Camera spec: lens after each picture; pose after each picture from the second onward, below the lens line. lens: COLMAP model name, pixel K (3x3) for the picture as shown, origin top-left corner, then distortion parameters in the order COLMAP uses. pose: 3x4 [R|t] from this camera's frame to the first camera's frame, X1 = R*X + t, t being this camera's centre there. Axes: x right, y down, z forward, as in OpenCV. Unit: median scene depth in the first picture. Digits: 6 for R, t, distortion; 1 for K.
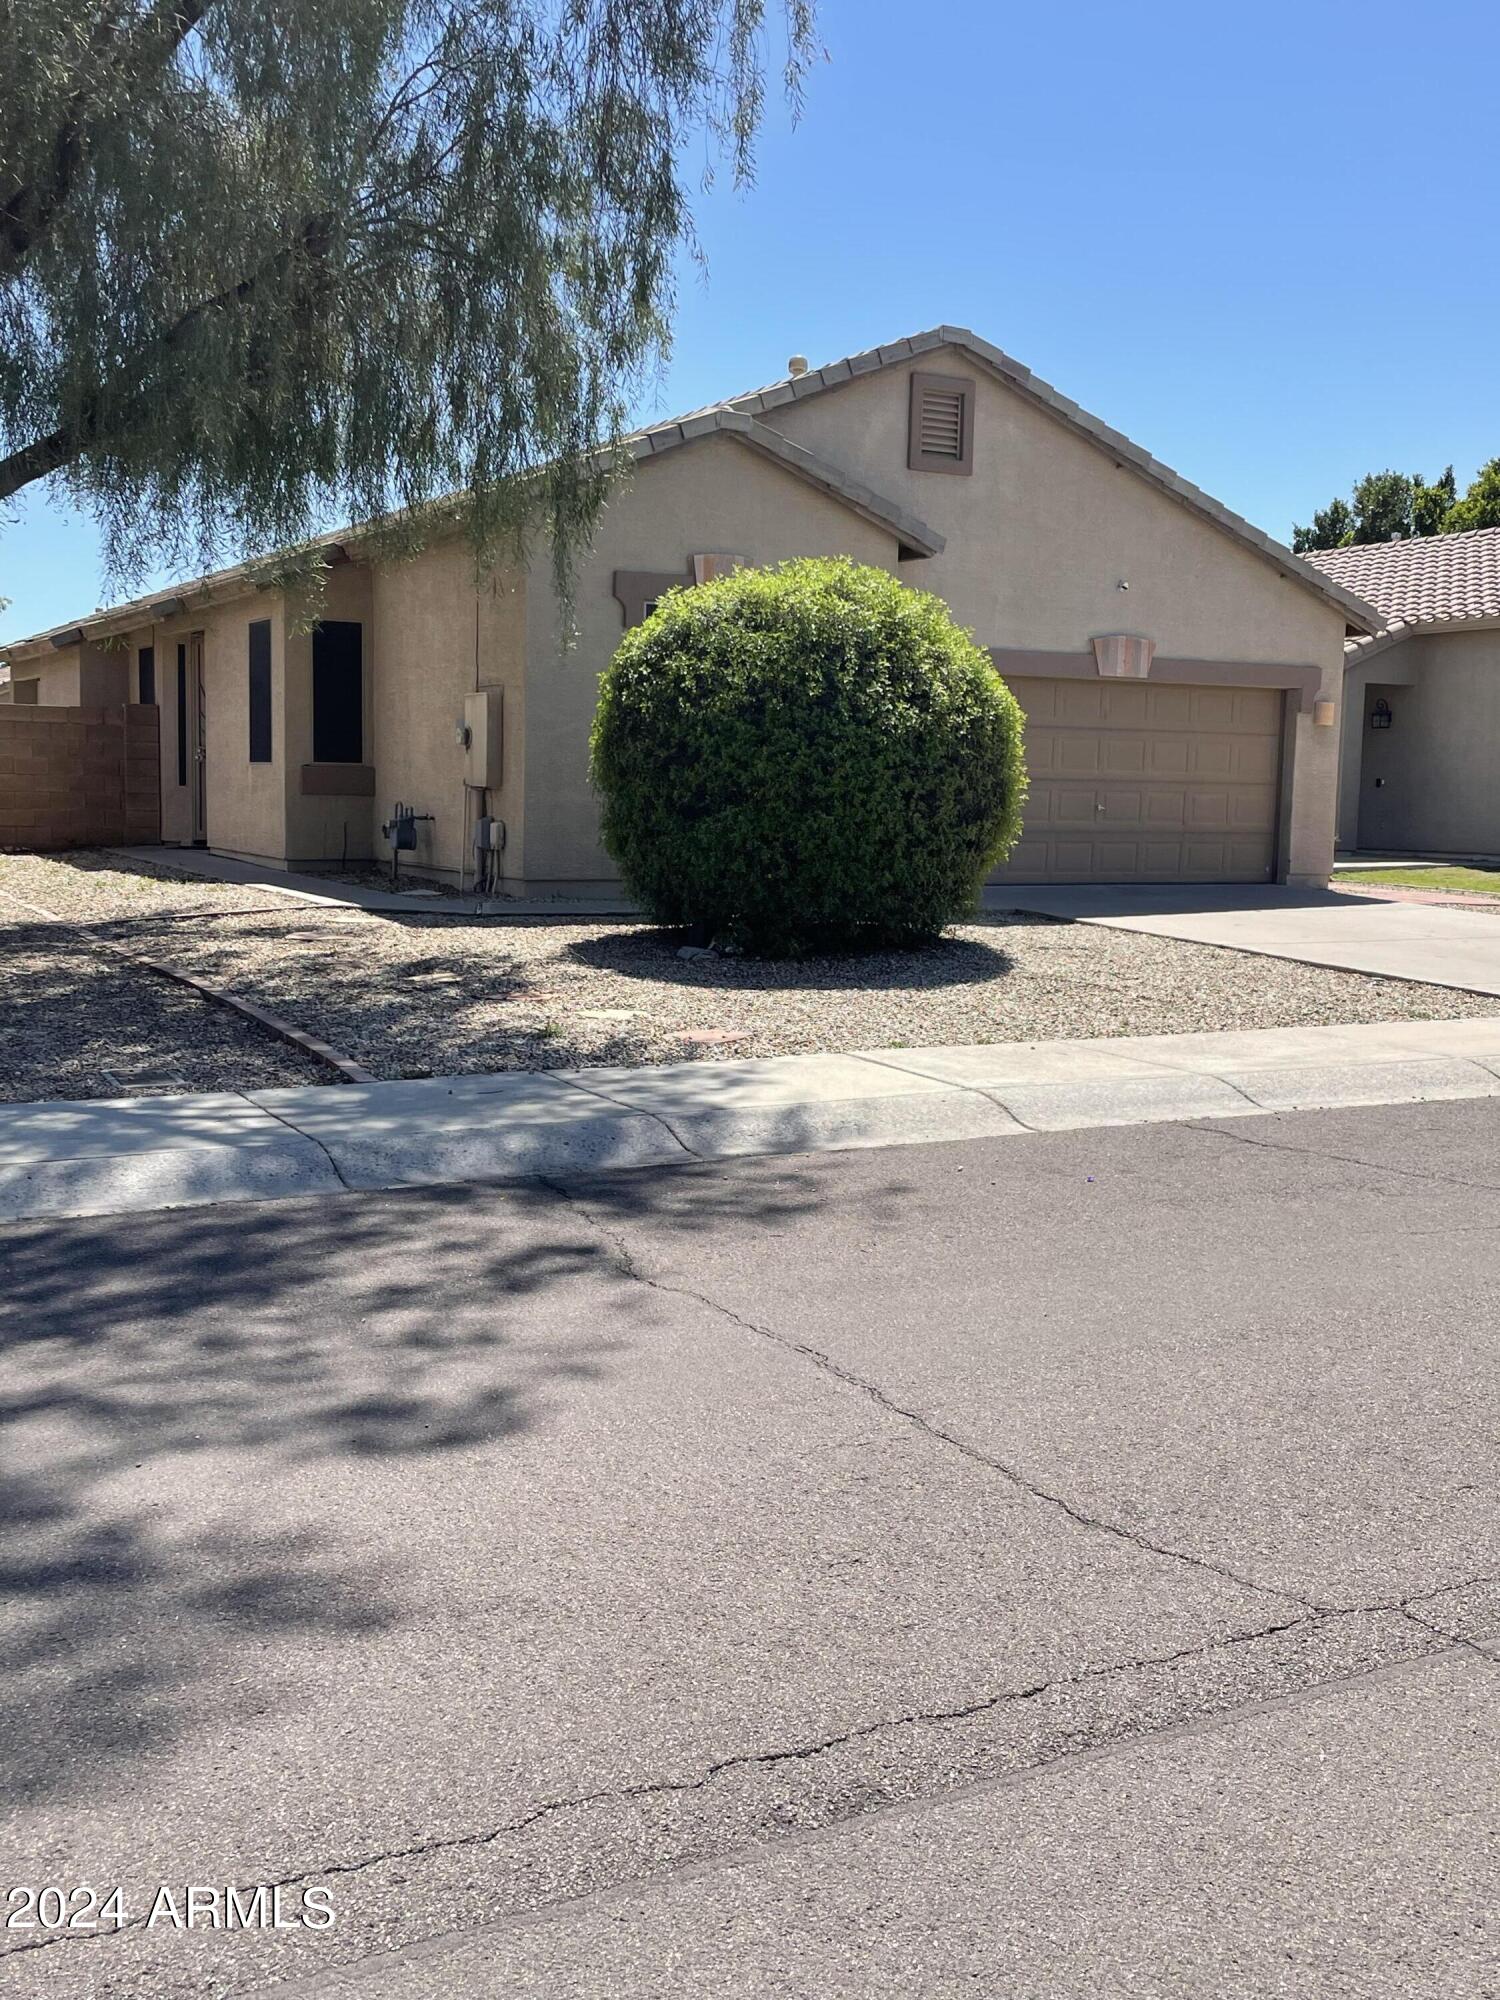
lens RADIAL K [[1940.6, 0, 750.0], [0, 1940.6, 1000.0], [0, 0, 1]] dist [0.077412, -0.002170]
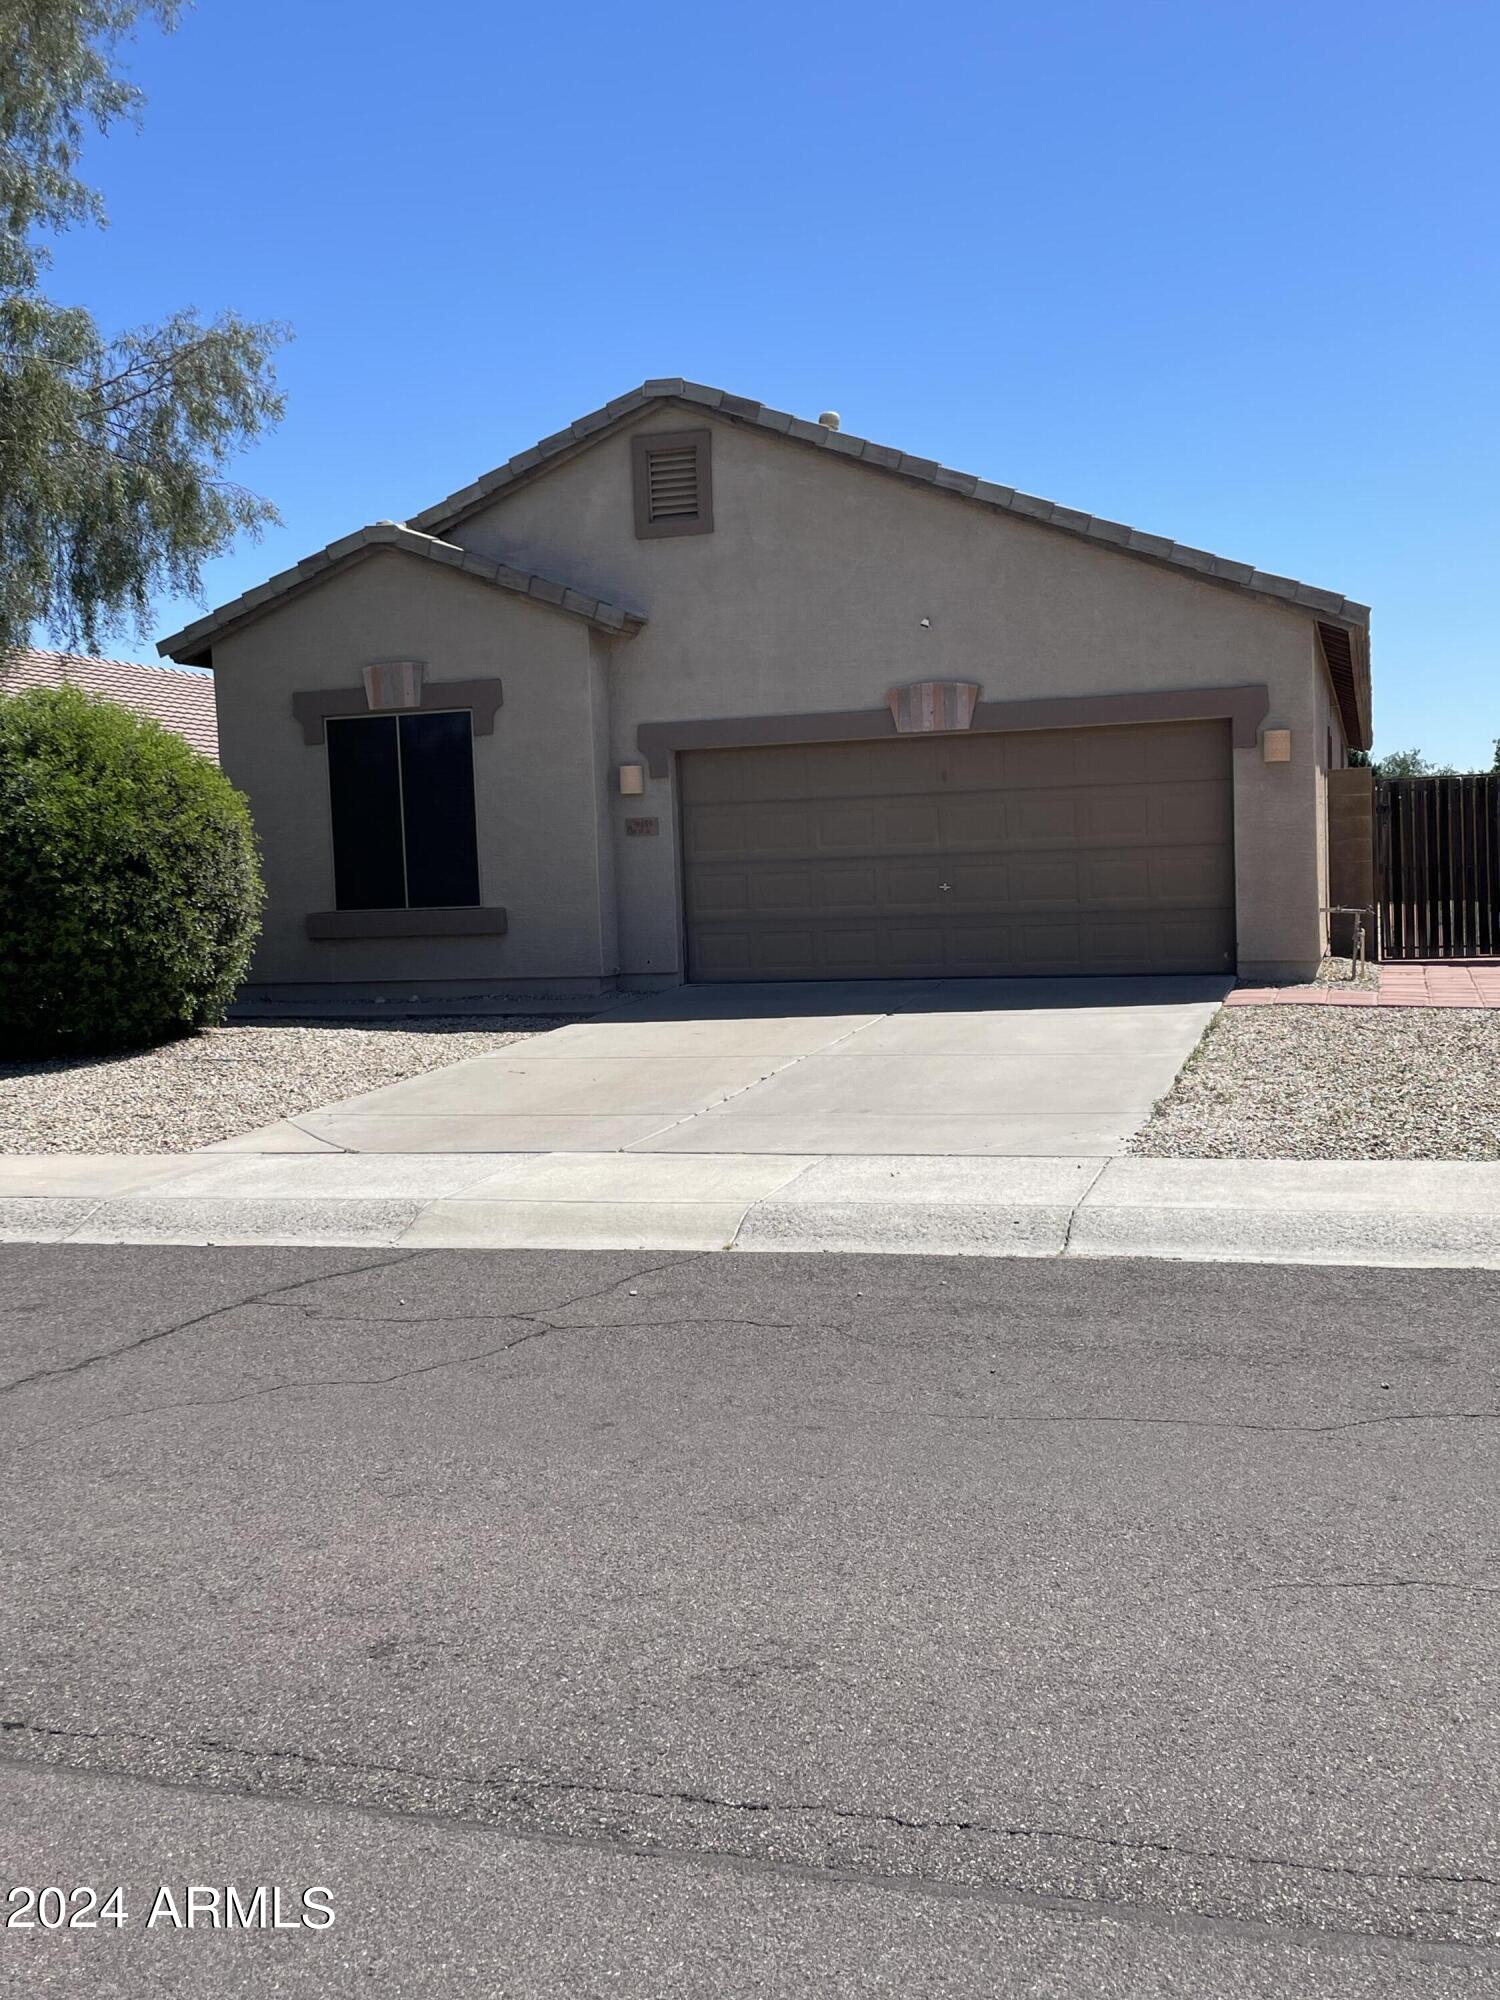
lens RADIAL K [[1940.6, 0, 750.0], [0, 1940.6, 1000.0], [0, 0, 1]] dist [0.077412, -0.002170]
pose [[0.713994, -0.000440, -0.700152, 0.748172], [-0.024391, 0.999377, -0.025501, -0.028532], [0.699727, 0.035285, 0.713538, 0.370006]]
